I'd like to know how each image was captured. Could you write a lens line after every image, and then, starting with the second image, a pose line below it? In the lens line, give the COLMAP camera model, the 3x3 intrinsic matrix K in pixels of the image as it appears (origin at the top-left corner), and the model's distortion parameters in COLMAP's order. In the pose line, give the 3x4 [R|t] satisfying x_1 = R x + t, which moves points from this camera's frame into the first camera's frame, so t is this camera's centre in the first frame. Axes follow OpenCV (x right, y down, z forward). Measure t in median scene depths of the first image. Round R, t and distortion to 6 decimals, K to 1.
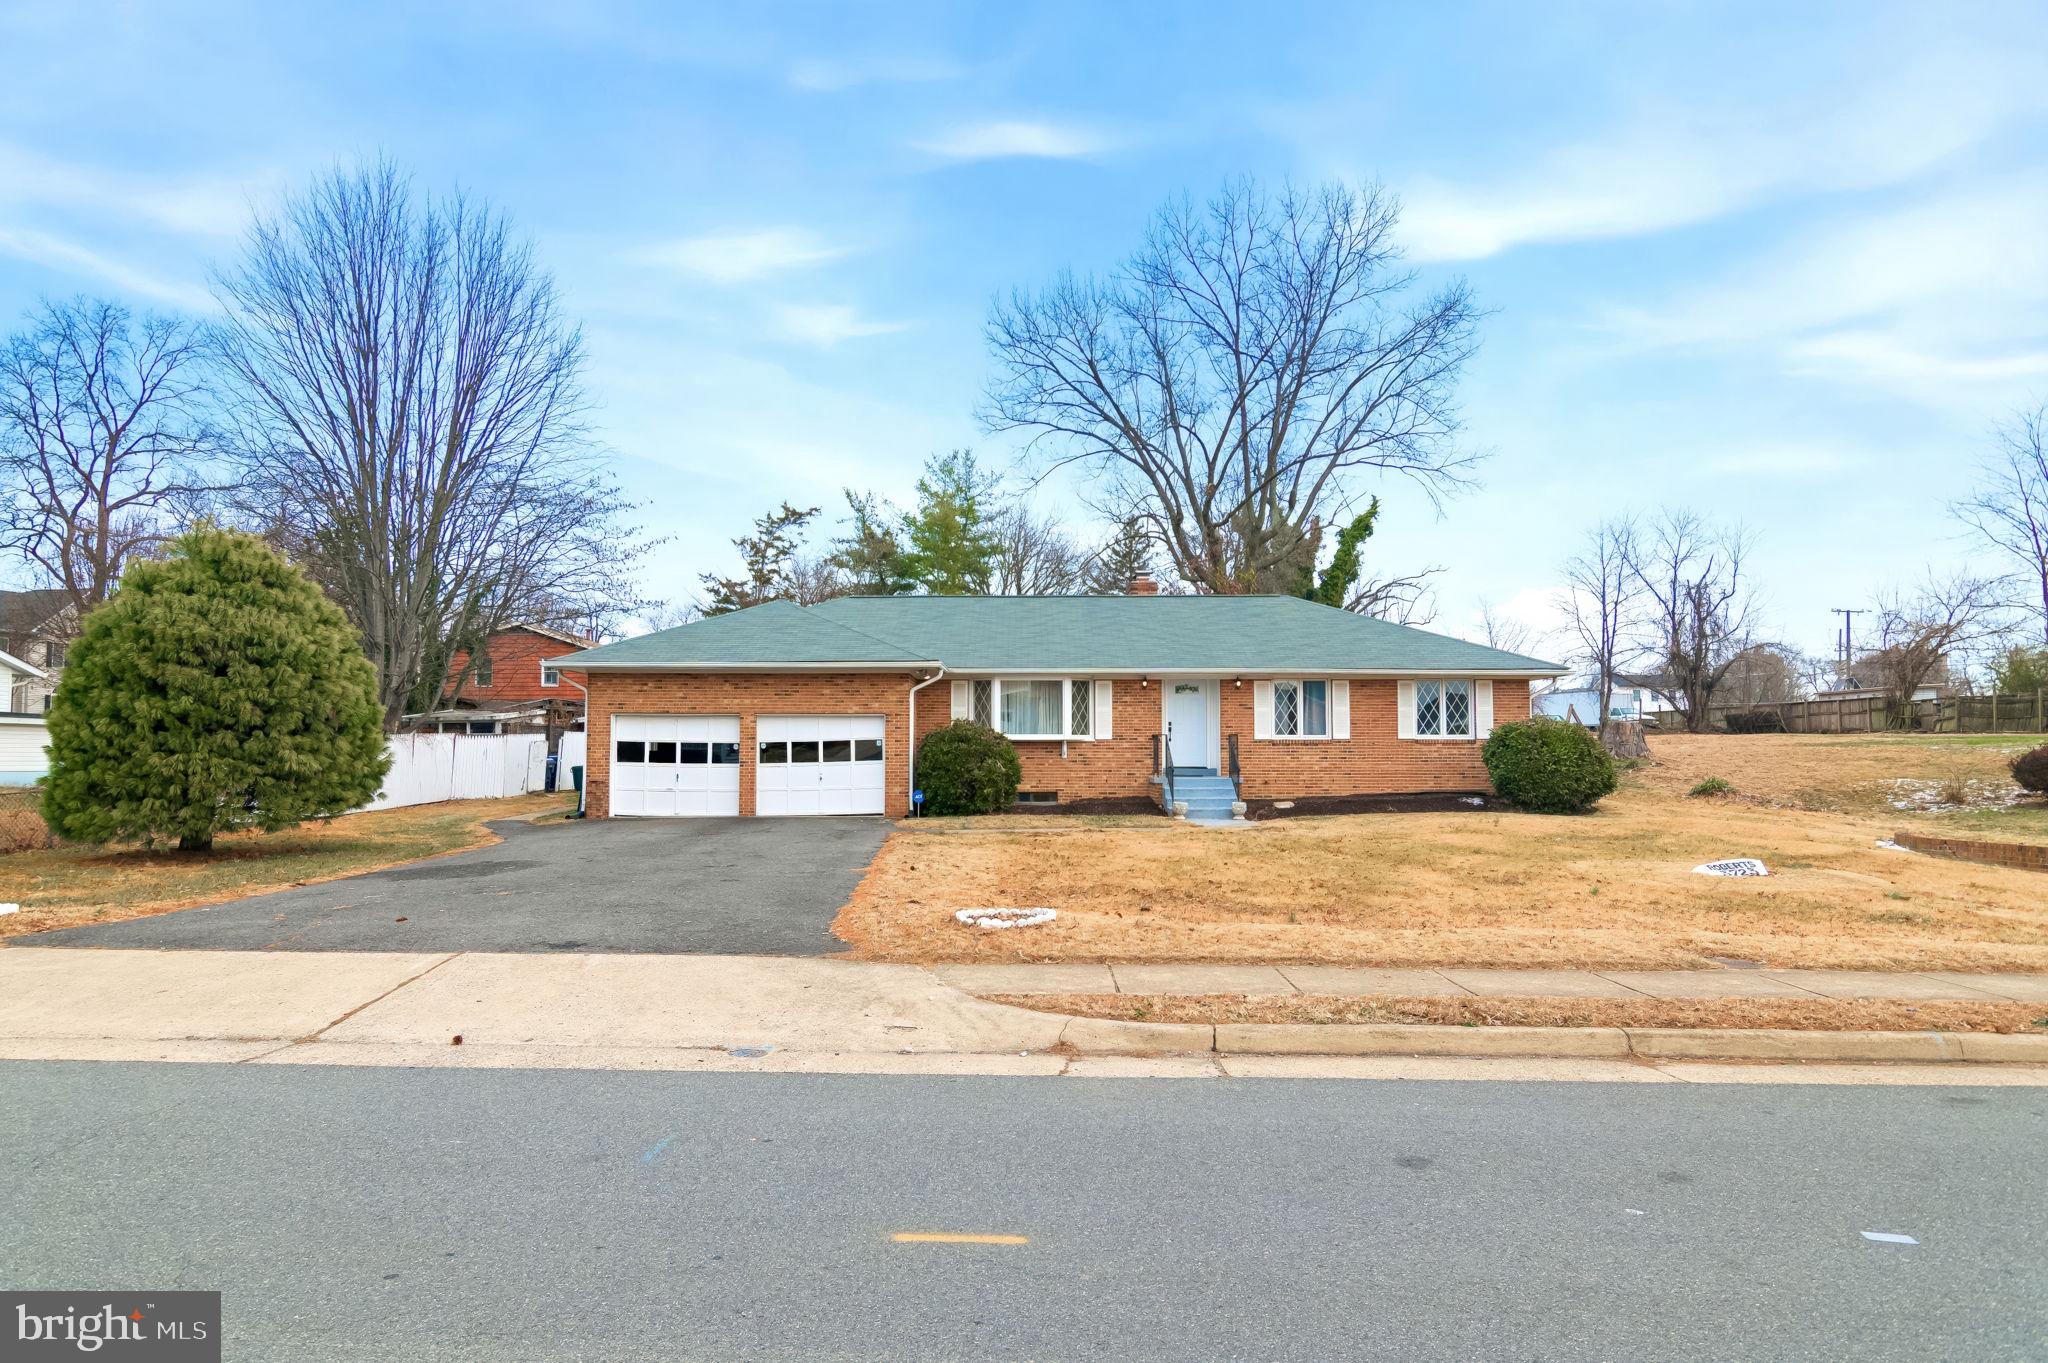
lens RADIAL K [[1111.9, 0, 1016.1], [0, 1111.9, 709.7], [0, 0, 1]] dist [-0.001889, 0.000459]
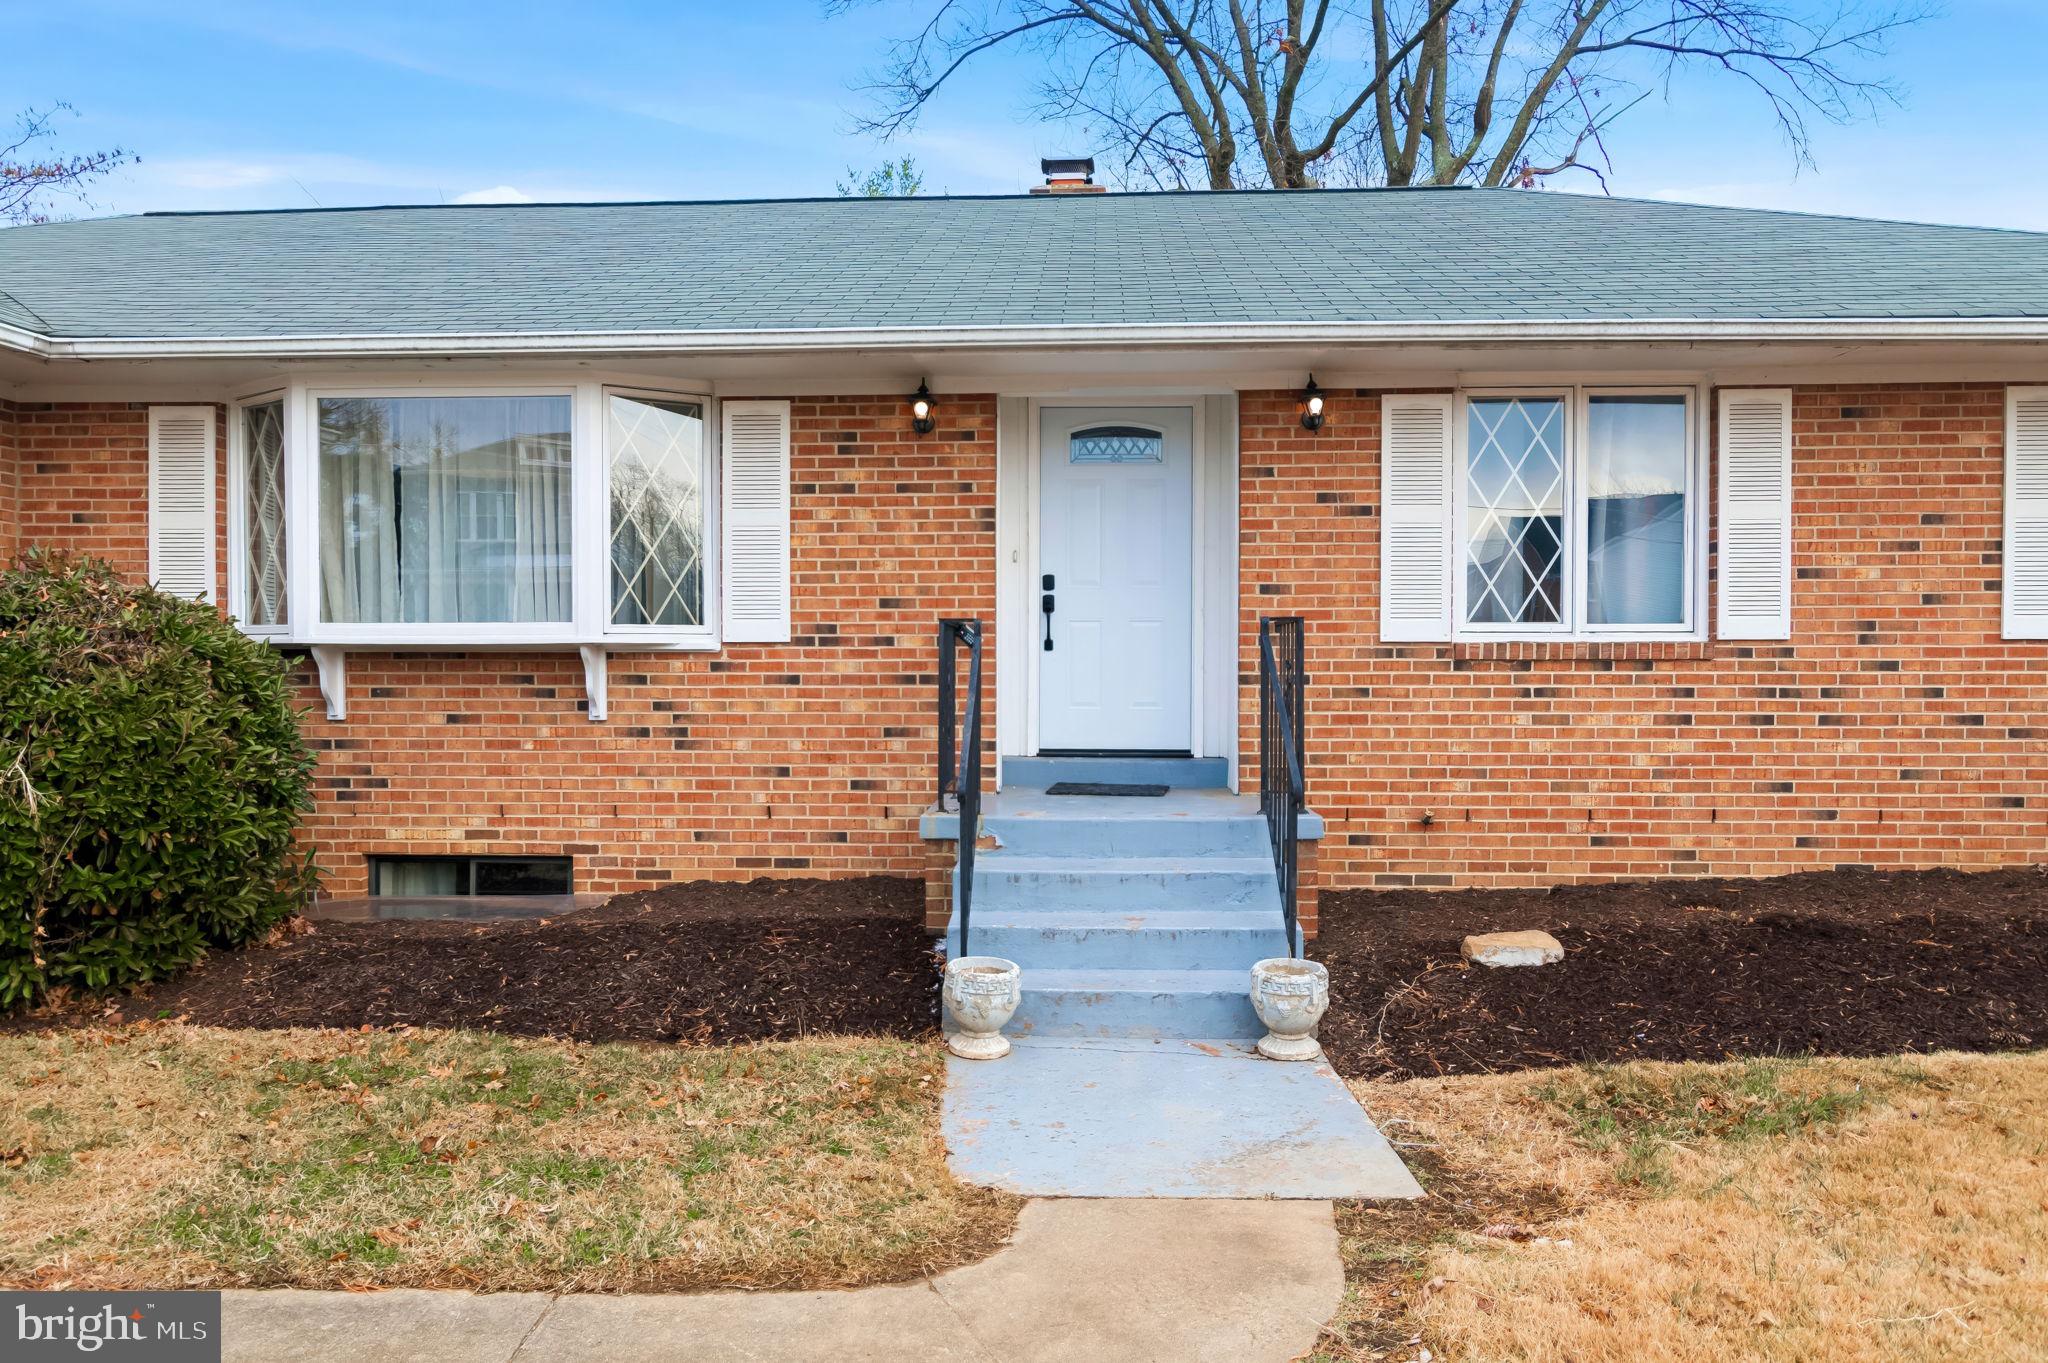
lens RADIAL K [[1422.0, 0, 1013.4], [0, 1422.0, 693.9], [0, 0, 1]] dist [-0.000007, 0.000743]
pose [[0.998706, 0.000040, -0.050855, 0.151179], [0.002812, 0.998426, 0.056020, 0.020576], [0.050778, -0.056090, 0.997134, 0.691131]]
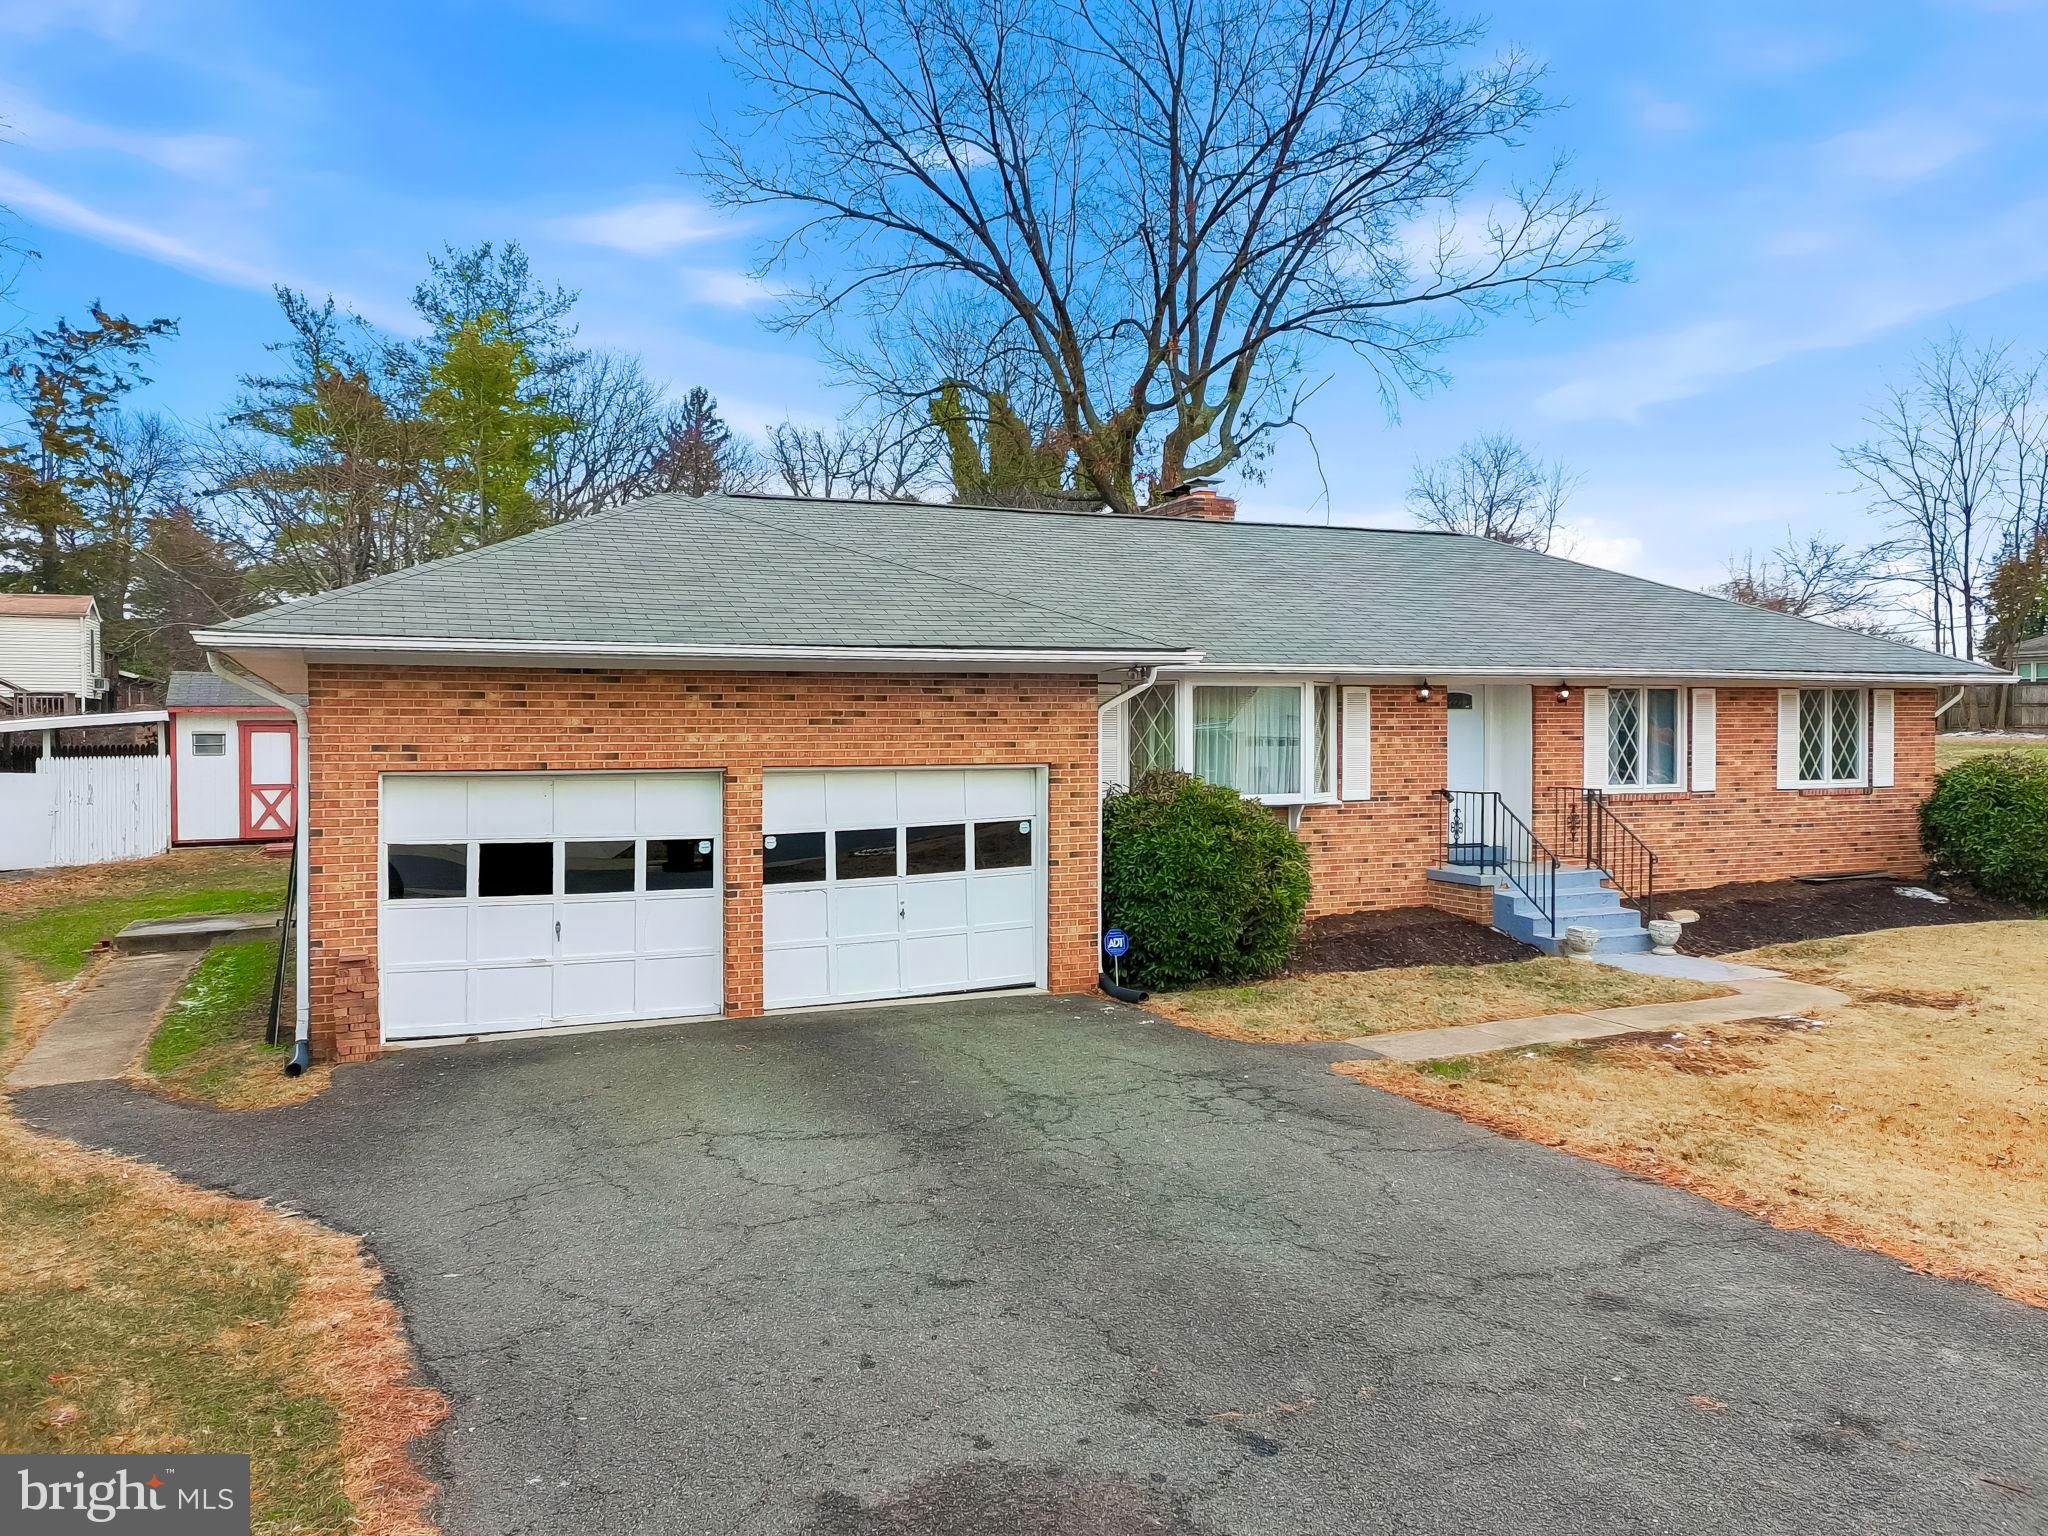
lens RADIAL K [[1524.2, 0, 1033.8], [0, 1524.2, 757.3], [0, 0, 1]] dist [0.092005, -0.095648]
pose [[0.918511, -0.011370, 0.395233, -0.341389], [-0.009285, 0.998691, 0.050308, -0.027907], [-0.395287, -0.049878, 0.917202, 0.405085]]
